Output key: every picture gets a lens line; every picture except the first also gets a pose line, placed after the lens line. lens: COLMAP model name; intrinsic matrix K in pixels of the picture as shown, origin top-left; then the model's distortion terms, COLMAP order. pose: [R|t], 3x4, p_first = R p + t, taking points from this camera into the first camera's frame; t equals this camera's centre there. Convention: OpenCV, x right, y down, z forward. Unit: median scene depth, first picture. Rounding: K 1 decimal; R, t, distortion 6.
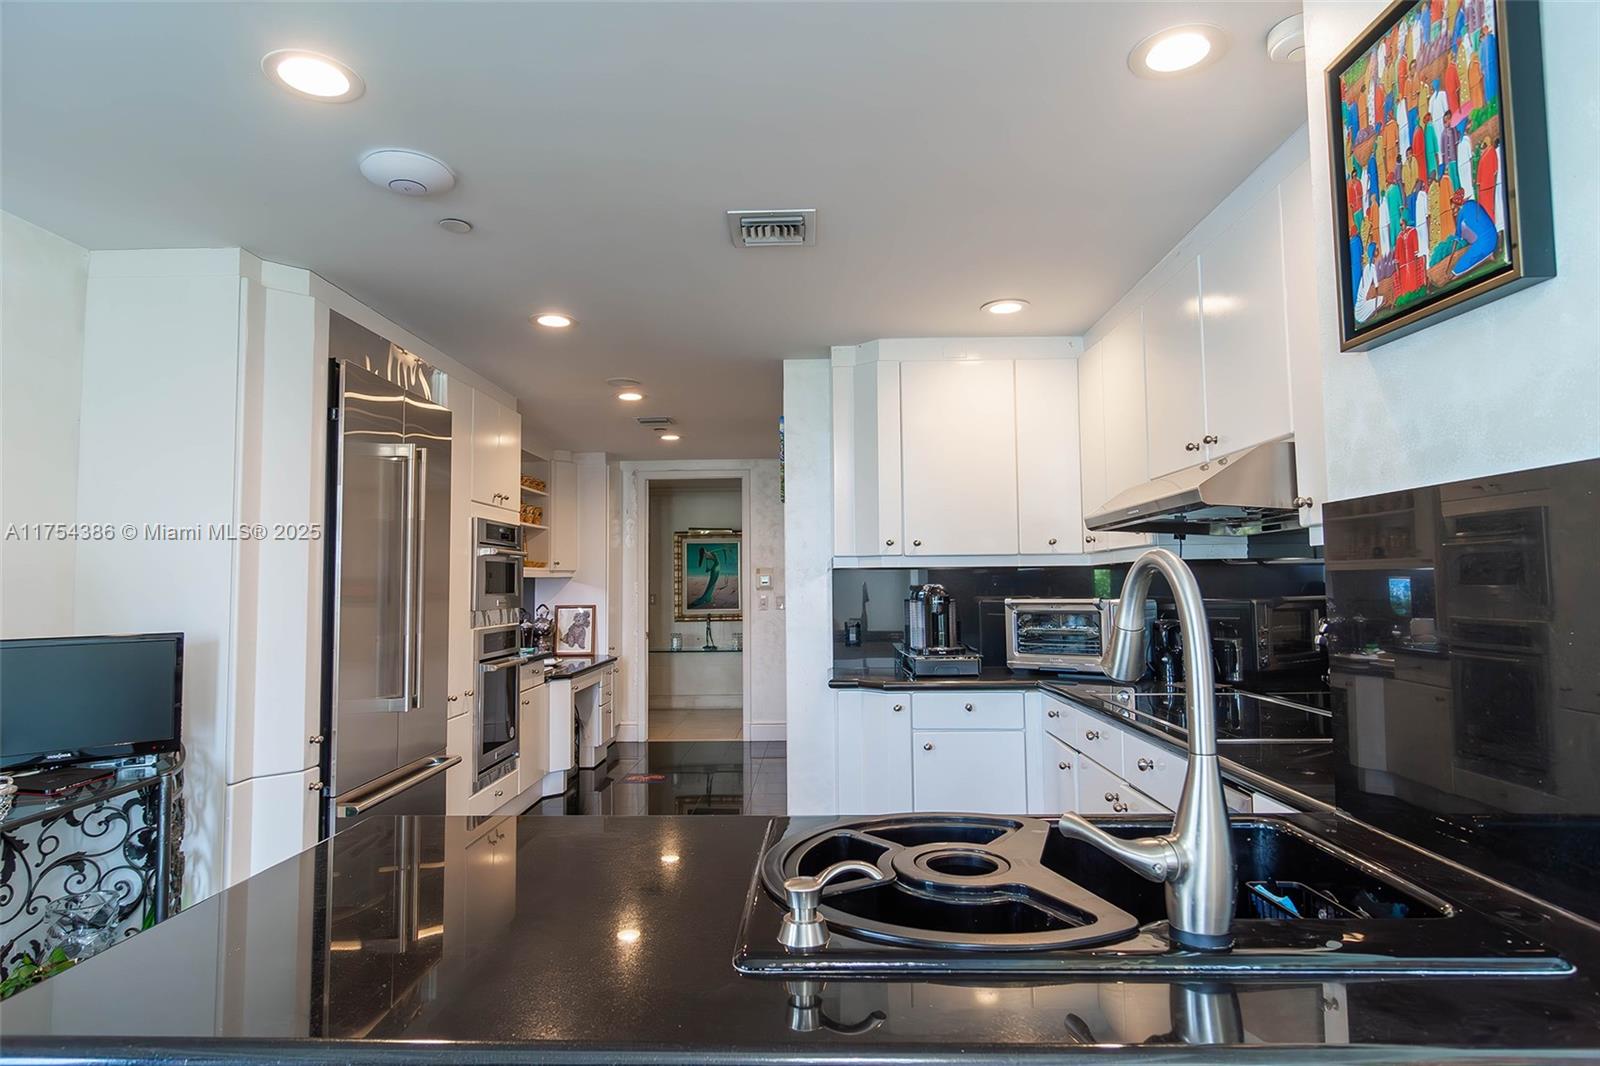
lens RADIAL K [[908.5, 0, 800.0], [0, 908.5, 533.0], [0, 0, 1]] dist [-0.004026, -0.001307]
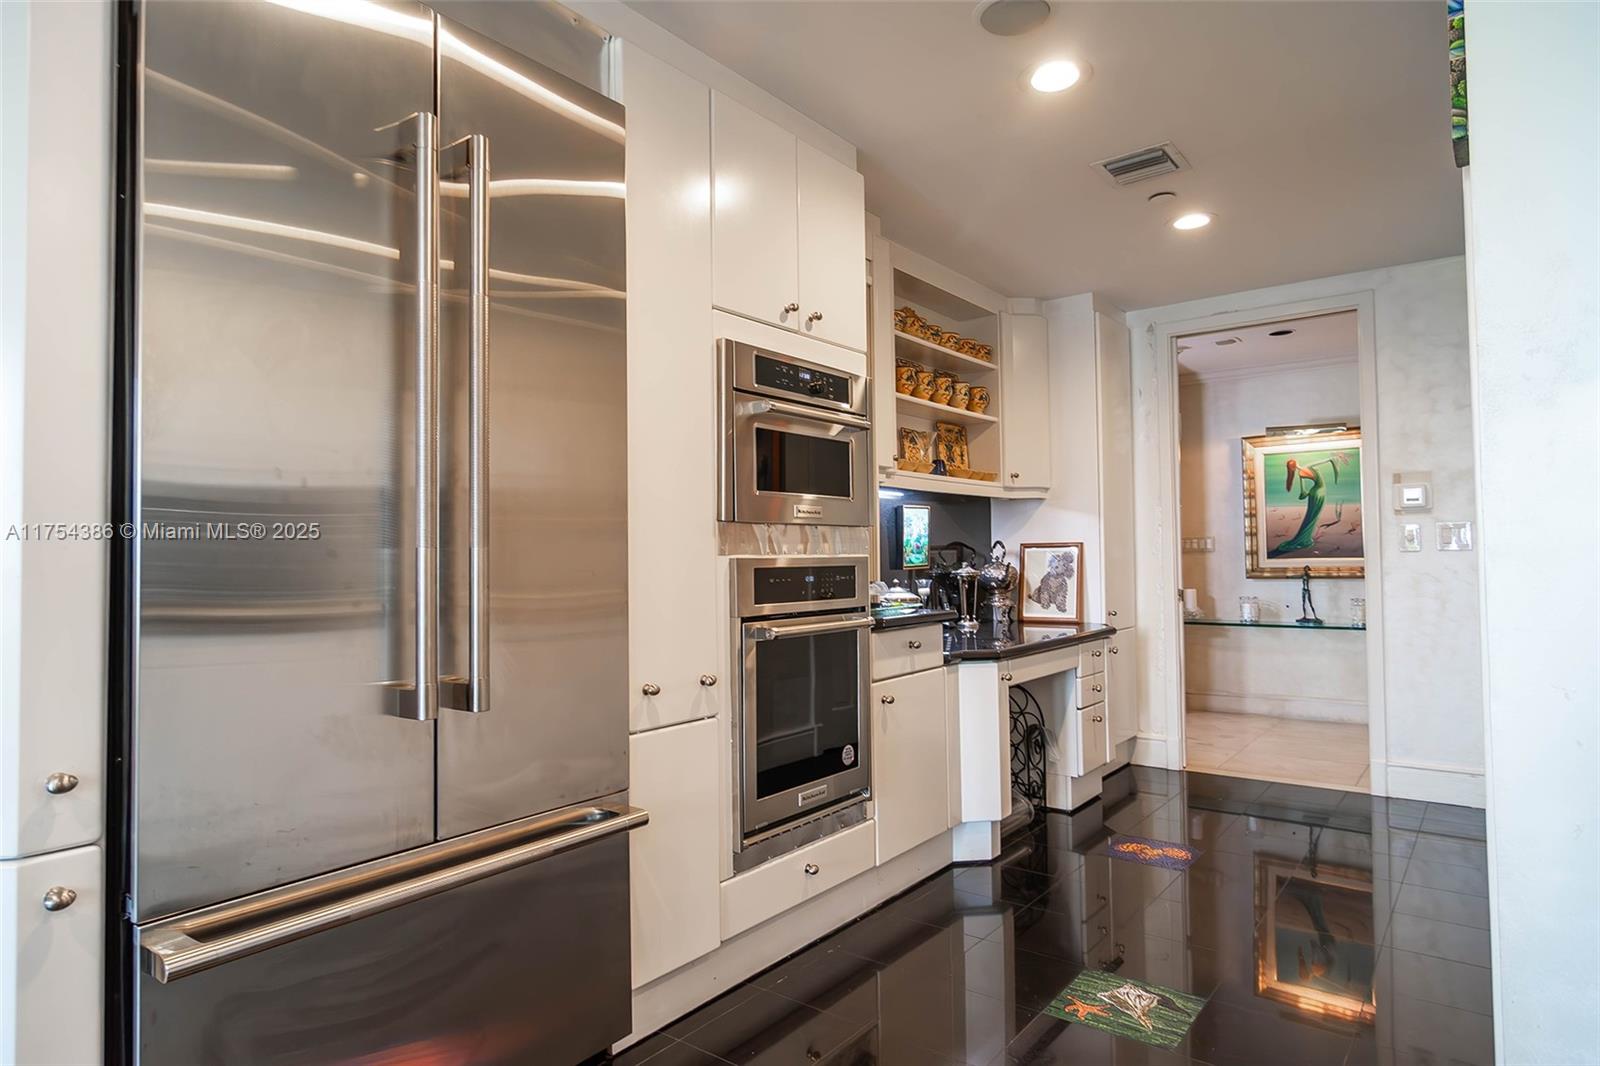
lens RADIAL K [[908.5, 0, 800.0], [0, 908.5, 533.0], [0, 0, 1]] dist [-0.004026, -0.001307]
pose [[0.802606, -0.016070, -0.596294, -0.019812], [0.035473, 0.999154, 0.020818, 0.092589], [0.595455, -0.037861, 0.802496, 0.678124]]
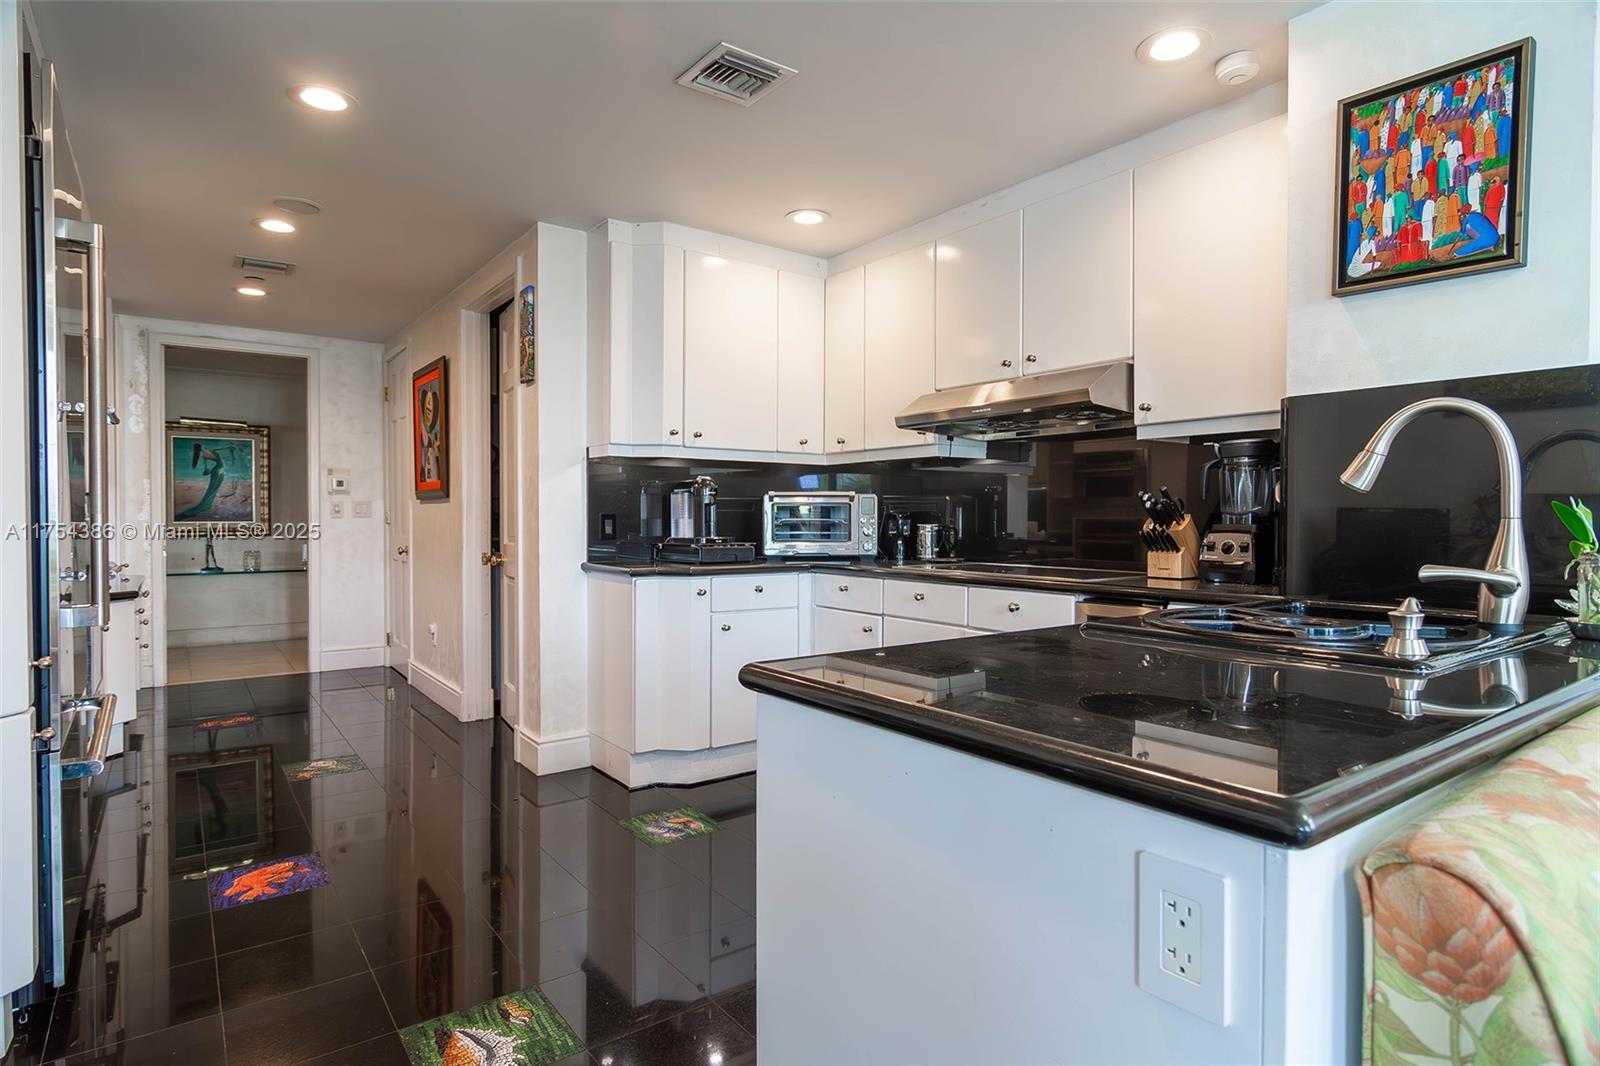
lens RADIAL K [[877.7, 0, 824.6], [0, 877.7, 545.6], [0, 0, 1]] dist [-0.000655, 0.000581]
pose [[0.772045, -0.008884, 0.635506, -0.386103], [-0.045410, 0.996576, 0.069097, 0.060503], [-0.633944, -0.082204, 0.768998, 0.141238]]
